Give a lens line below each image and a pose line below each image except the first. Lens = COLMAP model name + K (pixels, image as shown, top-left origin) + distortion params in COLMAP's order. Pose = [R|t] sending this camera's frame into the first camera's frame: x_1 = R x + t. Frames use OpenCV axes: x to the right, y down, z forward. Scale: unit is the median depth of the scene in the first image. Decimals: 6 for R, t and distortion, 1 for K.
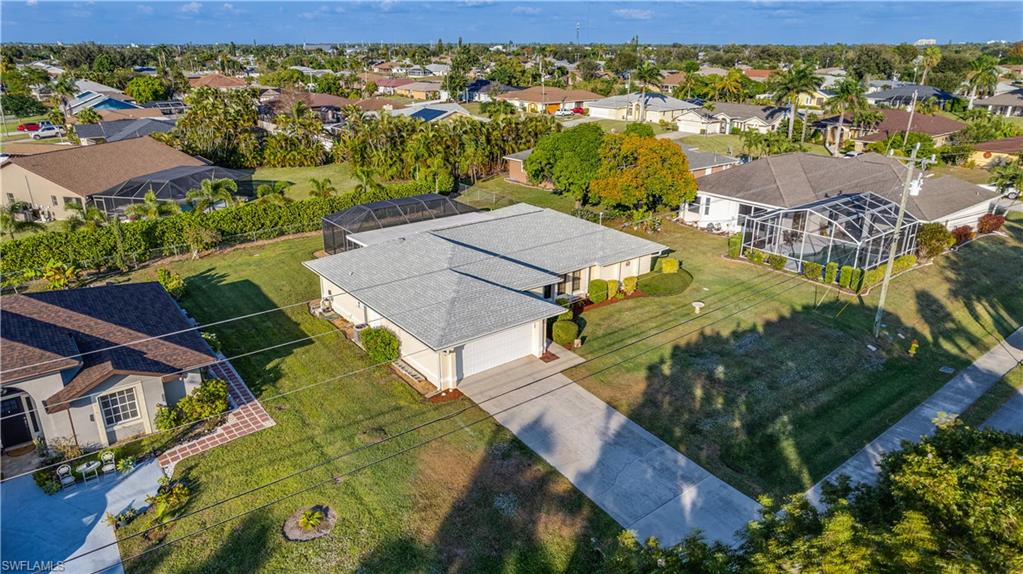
lens RADIAL K [[659.1, 0, 506.0], [0, 659.1, 289.8], [0, 0, 1]] dist [-0.037765, 0.056055]
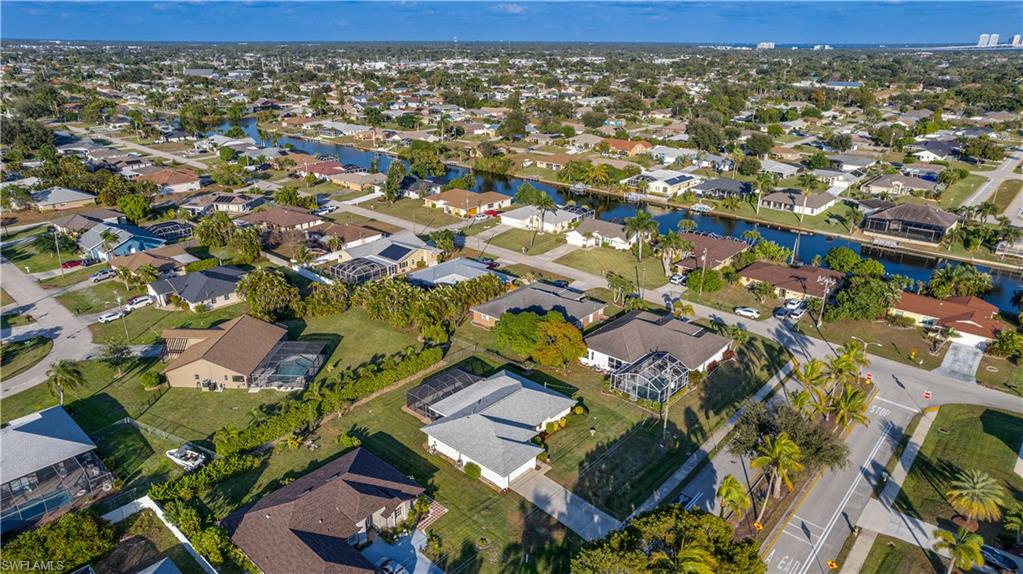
lens RADIAL K [[659.1, 0, 506.0], [0, 659.1, 289.8], [0, 0, 1]] dist [-0.037765, 0.056055]
pose [[0.983712, -0.062026, 0.168709, -0.416337], [0.060856, 0.998073, 0.012105, -0.585280], [-0.169135, -0.001641, 0.985592, -1.391433]]
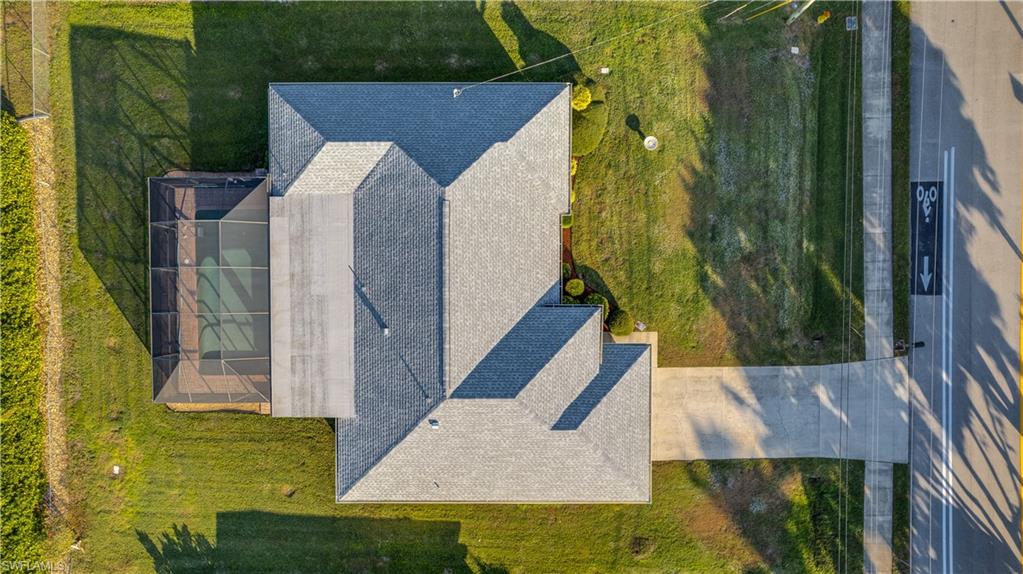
lens RADIAL K [[659.1, 0, 506.0], [0, 659.1, 289.8], [0, 0, 1]] dist [-0.037765, 0.056055]
pose [[0.613833, -0.789427, -0.003761, 0.027147], [0.265141, 0.201673, 0.942883, -0.880698], [-0.743579, -0.579770, 0.333103, 0.807915]]
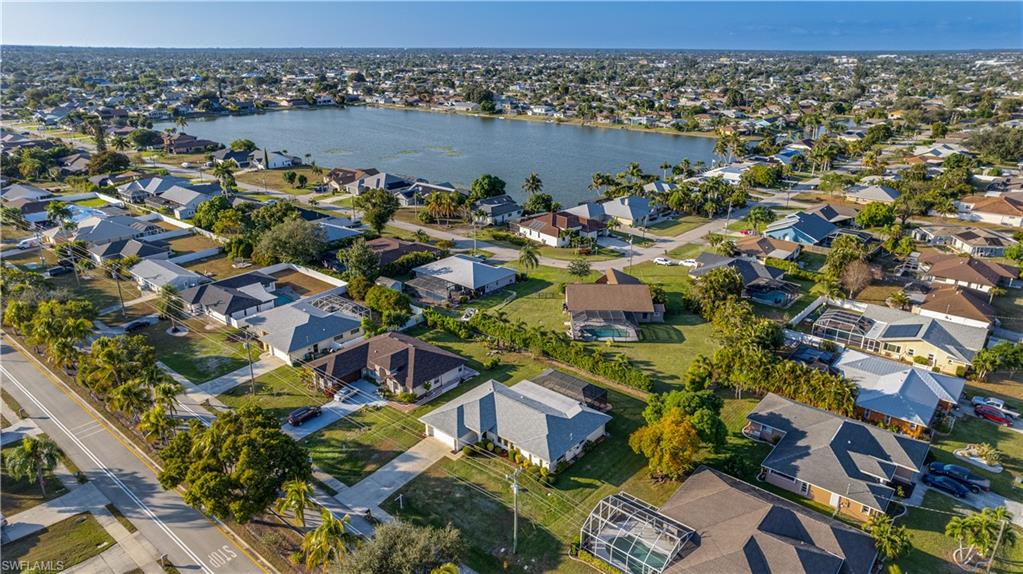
lens RADIAL K [[659.1, 0, 506.0], [0, 659.1, 289.8], [0, 0, 1]] dist [-0.037765, 0.056055]
pose [[0.208474, 0.346221, -0.914697, 2.179606], [-0.351140, 0.899386, 0.260395, -1.180201], [0.912819, 0.266901, 0.309071, 0.187155]]
